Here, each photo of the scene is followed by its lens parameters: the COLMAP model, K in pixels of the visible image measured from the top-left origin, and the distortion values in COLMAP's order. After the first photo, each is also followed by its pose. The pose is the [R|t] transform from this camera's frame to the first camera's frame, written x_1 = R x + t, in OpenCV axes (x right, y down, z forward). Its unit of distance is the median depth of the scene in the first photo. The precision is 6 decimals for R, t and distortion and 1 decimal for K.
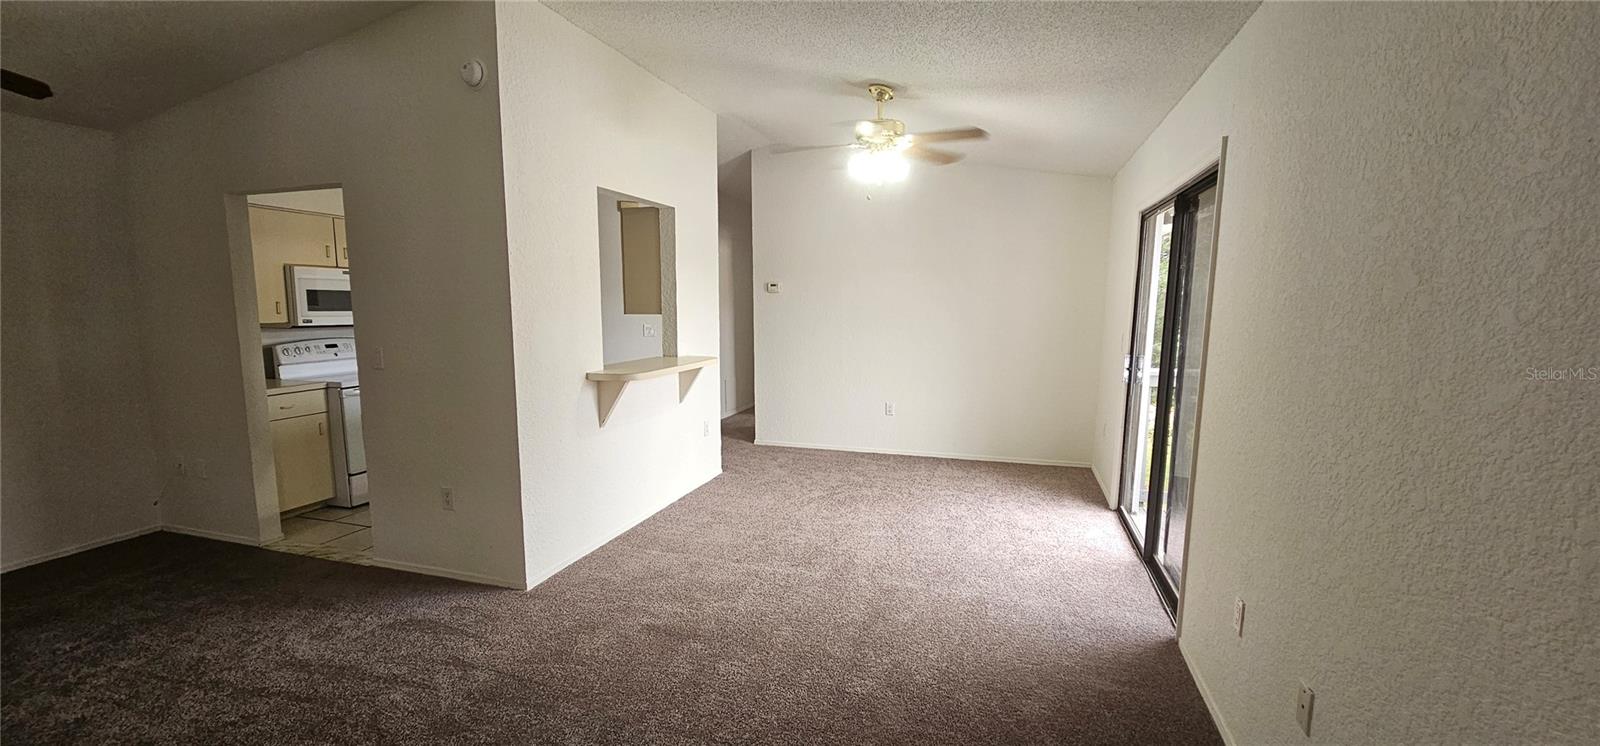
lens RADIAL K [[653.9, 0, 798.9], [0, 653.9, 390.0], [0, 0, 1]] dist [-0.003607, 0.003825]
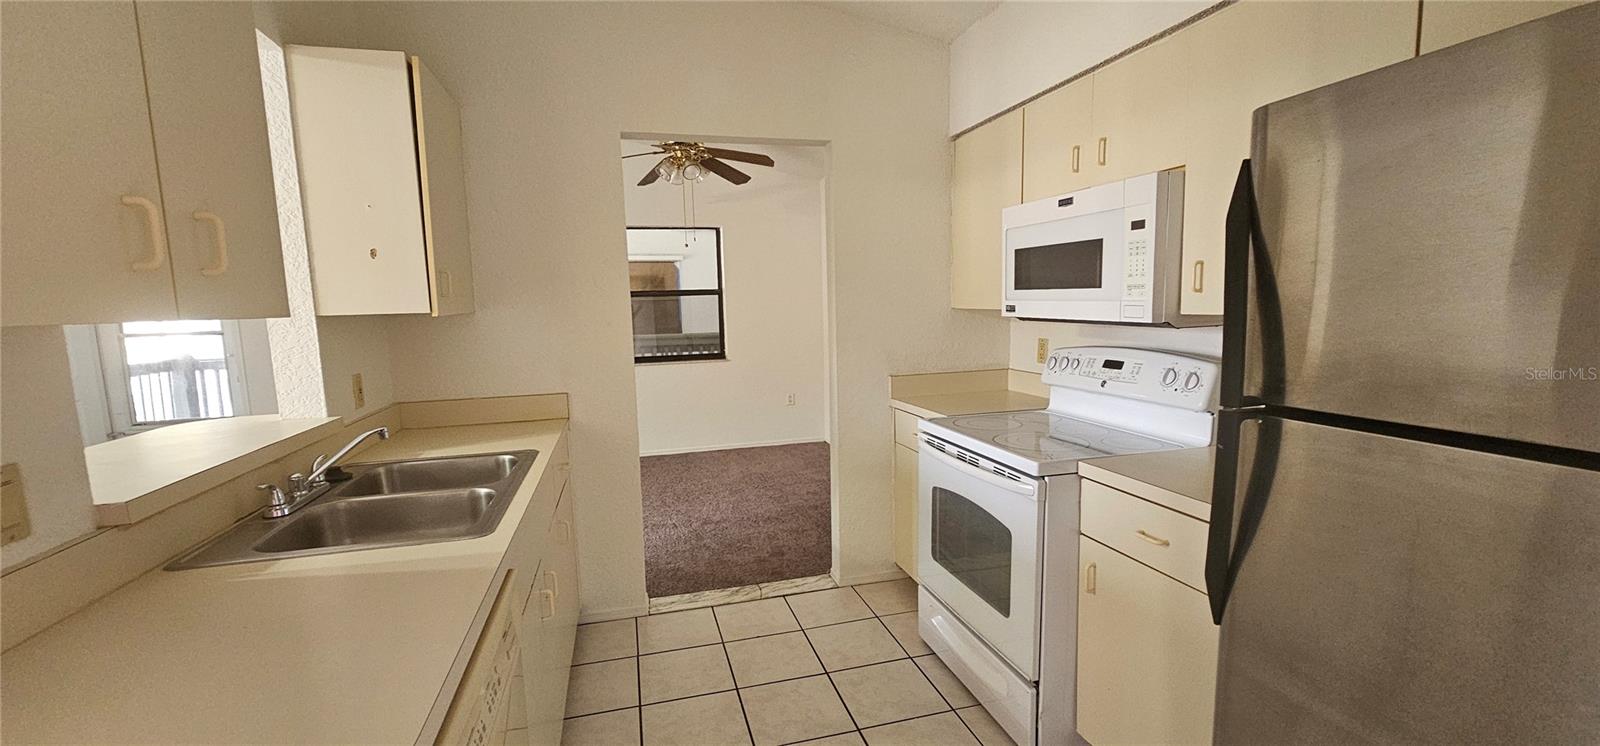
lens RADIAL K [[653.5, 0, 799.2], [0, 653.5, 386.8], [0, 0, 1]] dist [0.001493, -0.000528]
pose [[-0.839957, 0.083885, -0.536130, -0.381232], [-0.053675, 0.970292, 0.235907, -0.199736], [0.539991, 0.226929, -0.810502, 1.689407]]
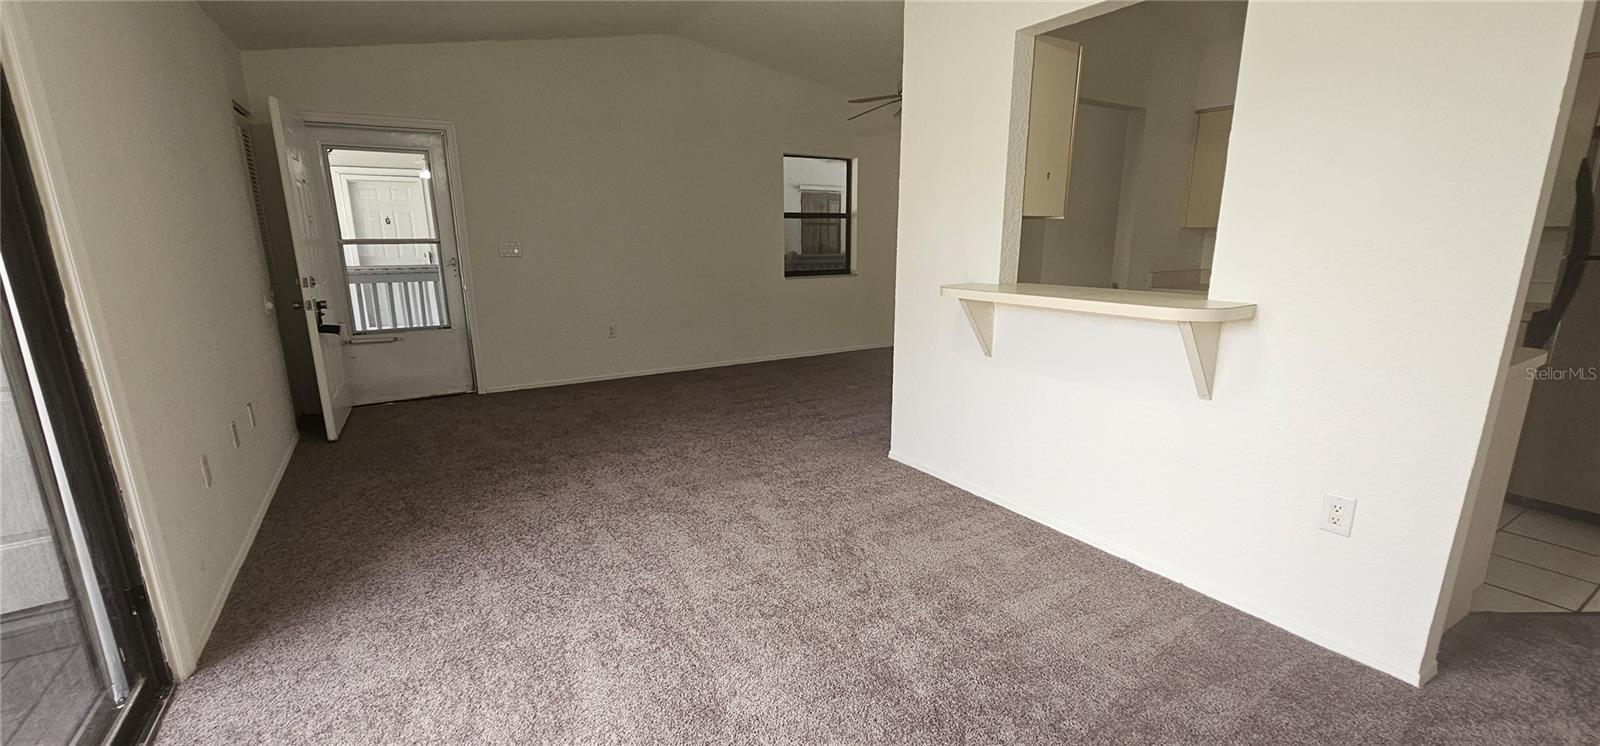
lens RADIAL K [[659.0, 0, 801.4], [0, 659.0, 394.5], [0, 0, 1]] dist [0.001134, -0.000250]
pose [[-0.651482, 0.172587, -0.738772, 0.485238], [-0.103702, 0.944383, 0.312069, -0.127281], [0.751543, 0.279920, -0.597351, 1.389915]]
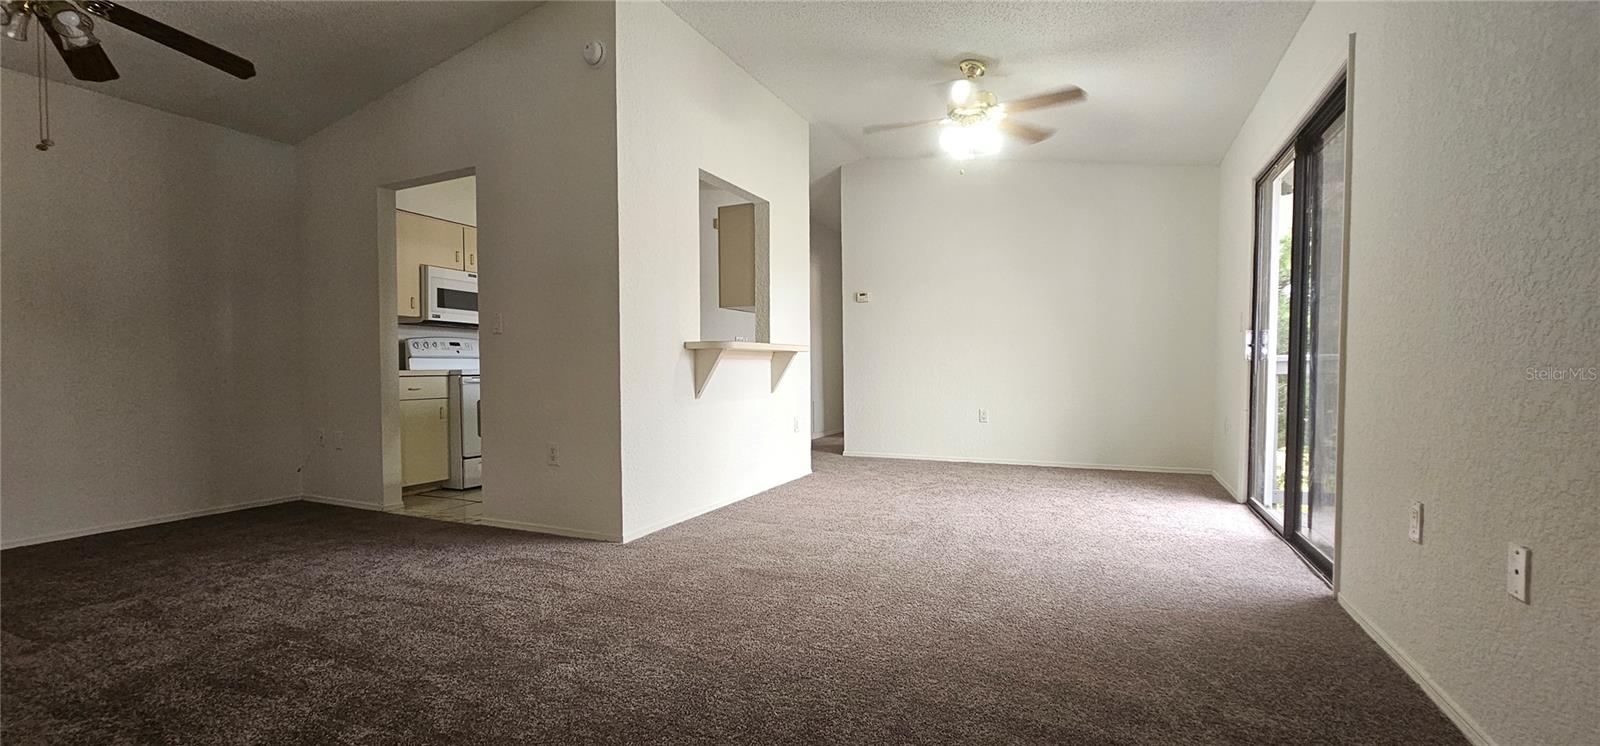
lens RADIAL K [[653.5, 0, 799.2], [0, 653.5, 386.8], [0, 0, 1]] dist [0.001493, -0.000528]
pose [[0.991904, -0.004686, -0.126901, -0.015017], [-0.008473, 0.994650, -0.102956, 0.148046], [0.126705, 0.103198, 0.986558, 0.012907]]
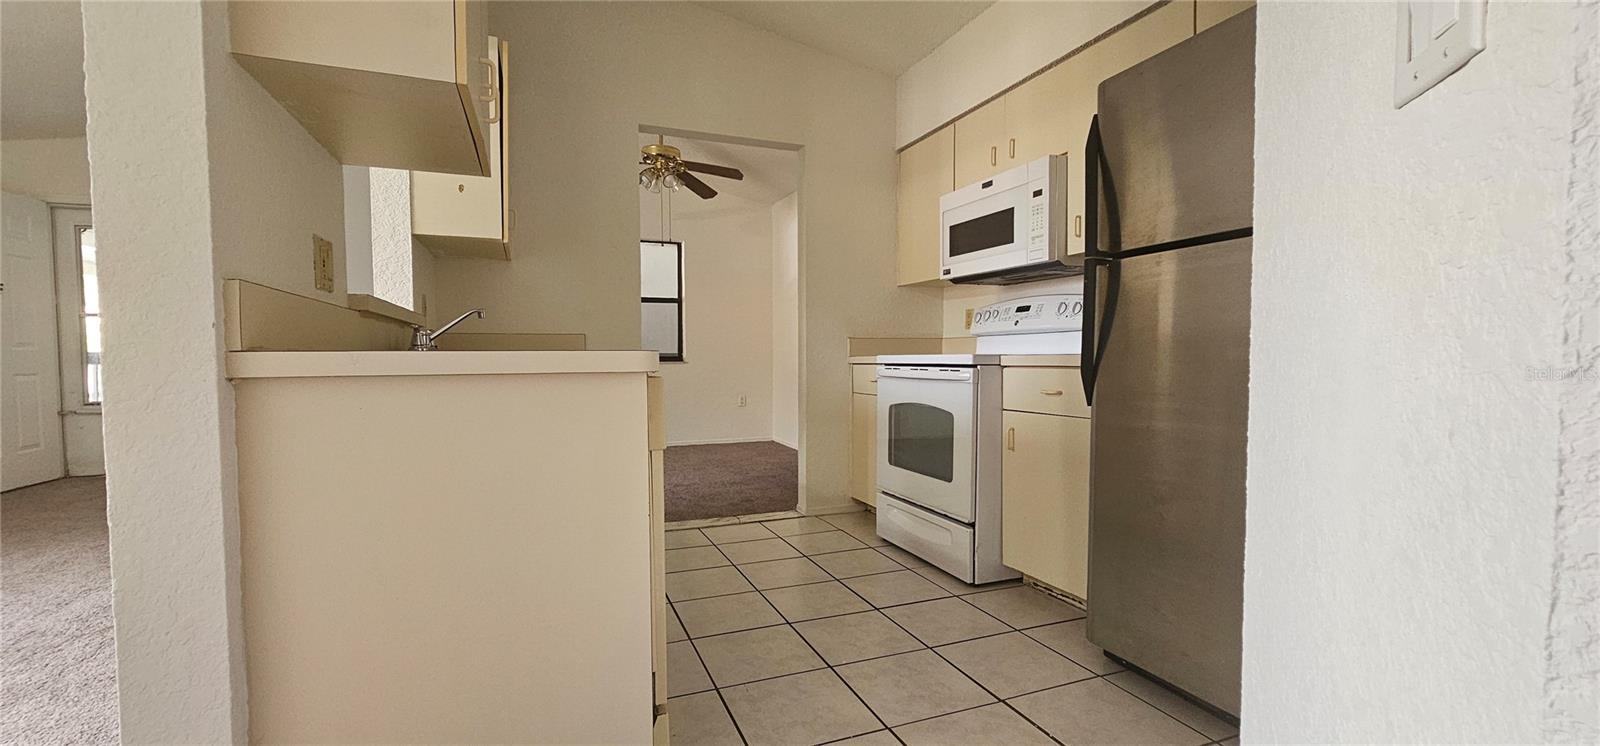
lens RADIAL K [[653.5, 0, 799.2], [0, 653.5, 386.8], [0, 0, 1]] dist [0.001493, -0.000528]
pose [[-0.772369, 0.024167, -0.634714, -0.222593], [-0.087825, 0.985614, 0.144400, -0.088135], [0.629073, 0.167274, -0.759135, 1.806758]]
